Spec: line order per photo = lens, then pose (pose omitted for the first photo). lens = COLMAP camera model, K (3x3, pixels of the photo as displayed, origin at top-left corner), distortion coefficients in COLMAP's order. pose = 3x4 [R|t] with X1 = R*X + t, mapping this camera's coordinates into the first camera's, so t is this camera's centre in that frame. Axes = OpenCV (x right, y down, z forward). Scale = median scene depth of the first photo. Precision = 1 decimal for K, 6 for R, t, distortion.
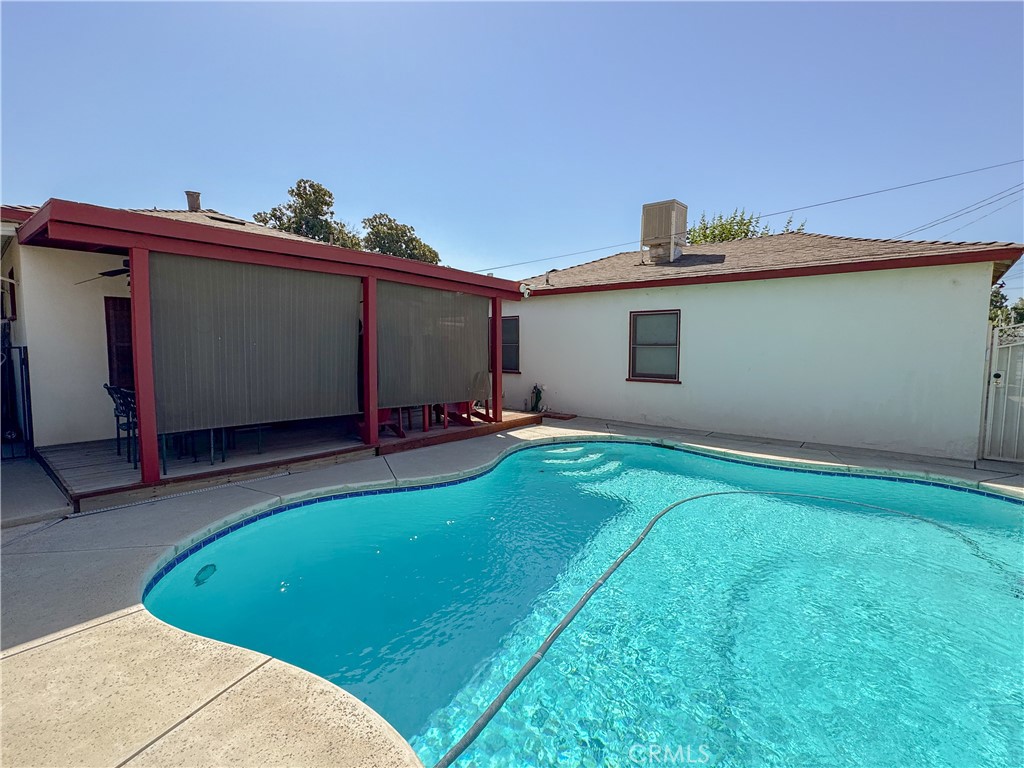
lens RADIAL K [[484.0, 0, 508.1], [0, 484.0, 382.7], [0, 0, 1]] dist [-0.002899, 0.000429]
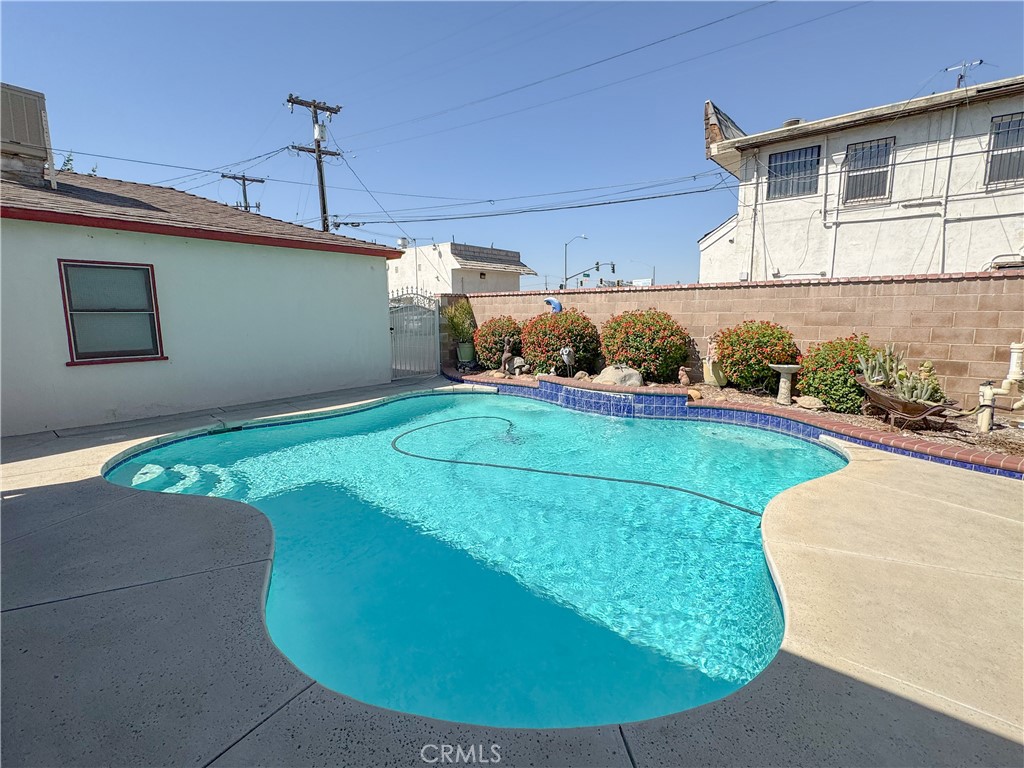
lens RADIAL K [[484.0, 0, 508.1], [0, 484.0, 382.7], [0, 0, 1]] dist [-0.002899, 0.000429]
pose [[-0.023427, -0.149199, 0.988530, -0.495416], [0.079655, 0.985379, 0.150611, -0.038206], [-0.996547, 0.082270, -0.011200, 0.485158]]
